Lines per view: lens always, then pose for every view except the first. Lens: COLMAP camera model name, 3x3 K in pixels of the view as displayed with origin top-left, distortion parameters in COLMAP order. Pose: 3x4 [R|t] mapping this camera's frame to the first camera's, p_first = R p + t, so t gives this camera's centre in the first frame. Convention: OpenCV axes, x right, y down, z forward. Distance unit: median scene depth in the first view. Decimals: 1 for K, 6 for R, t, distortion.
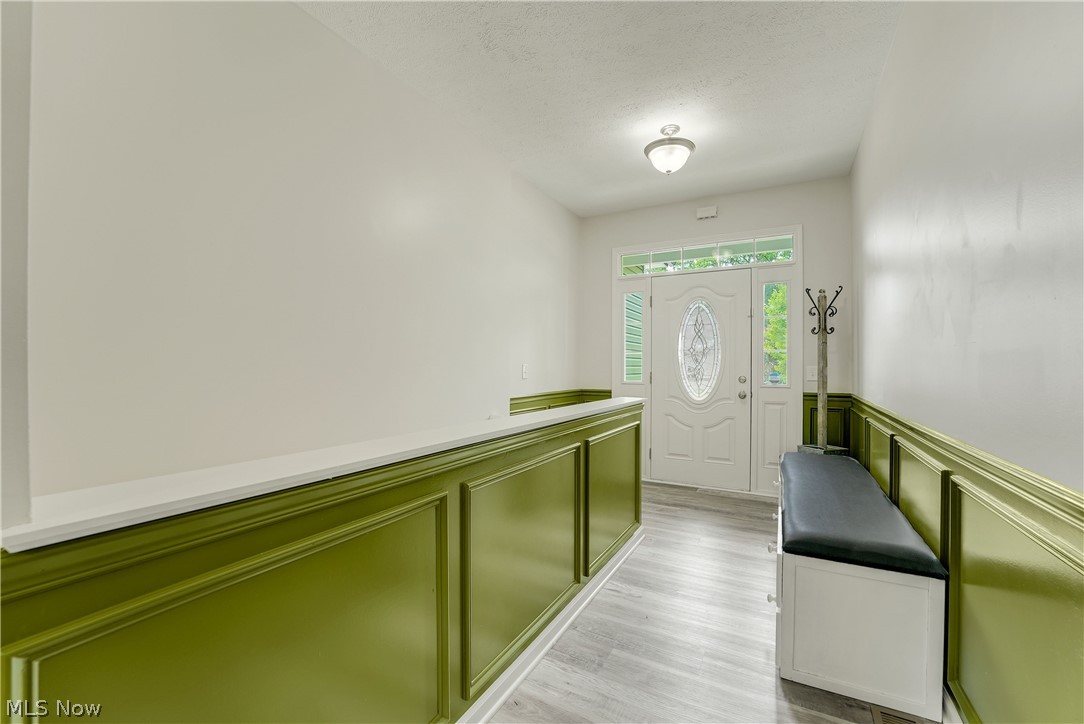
lens RADIAL K [[464.4, 0, 543.9], [0, 464.4, 360.9], [0, 0, 1]] dist [-0.022534, 0.000319]
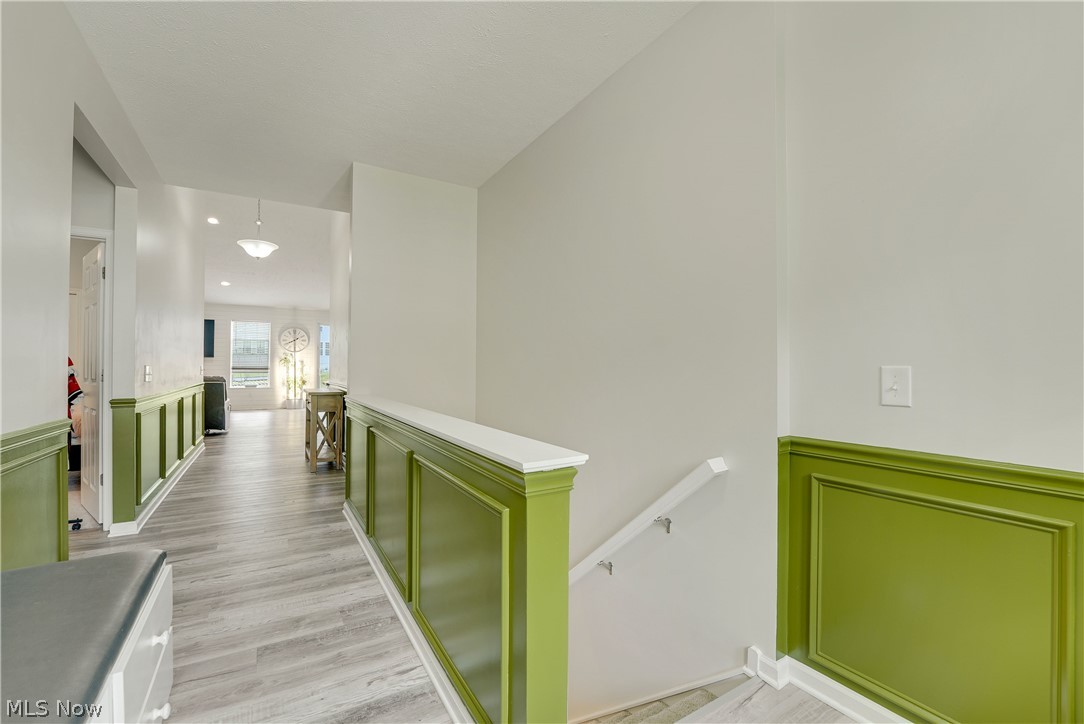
lens RADIAL K [[485.9, 0, 551.7], [0, 485.9, 359.5], [0, 0, 1]] dist [-0.024711, 0.000735]
pose [[-0.527447, -0.014766, -0.849460, 0.431158], [0.002319, 0.999820, -0.018819, 0.008730], [0.849585, -0.011896, -0.527318, 1.006533]]
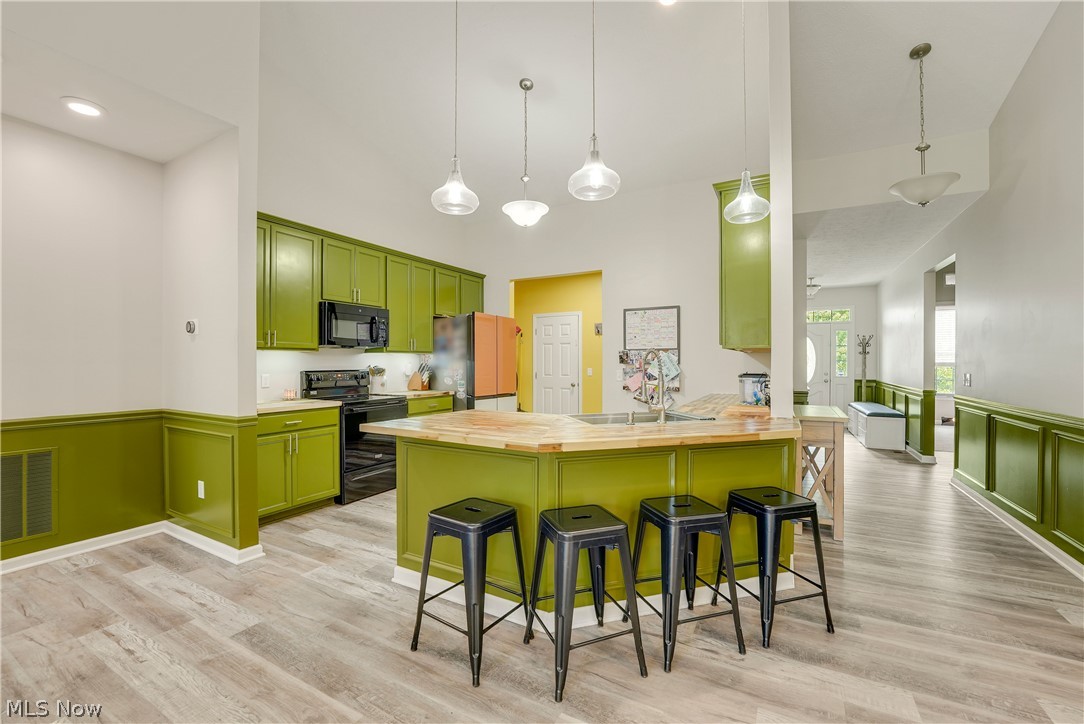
lens RADIAL K [[462.2, 0, 548.4], [0, 462.2, 369.2], [0, 0, 1]] dist [-0.027976, 0.003637]
pose [[0.999983, 0.002114, 0.005460, -1.034624], [-0.002230, 0.999770, 0.021316, -0.029406], [-0.005414, -0.021328, 0.999758, -1.342307]]
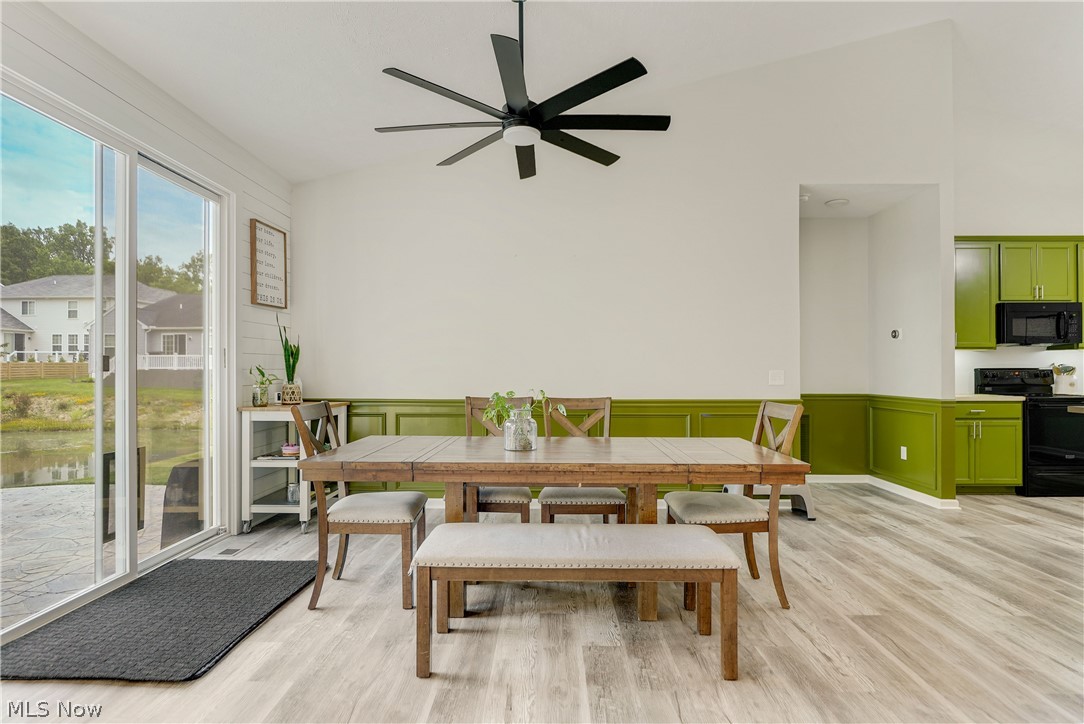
lens RADIAL K [[553.6, 0, 504.7], [0, 553.6, 362.8], [0, 0, 1]] dist [-0.018529, -0.000383]
pose [[0.442231, -0.006272, -0.896879, -0.896642], [0.005420, 0.999976, -0.004321, -0.015830], [0.896885, -0.002950, 0.442254, -1.933529]]
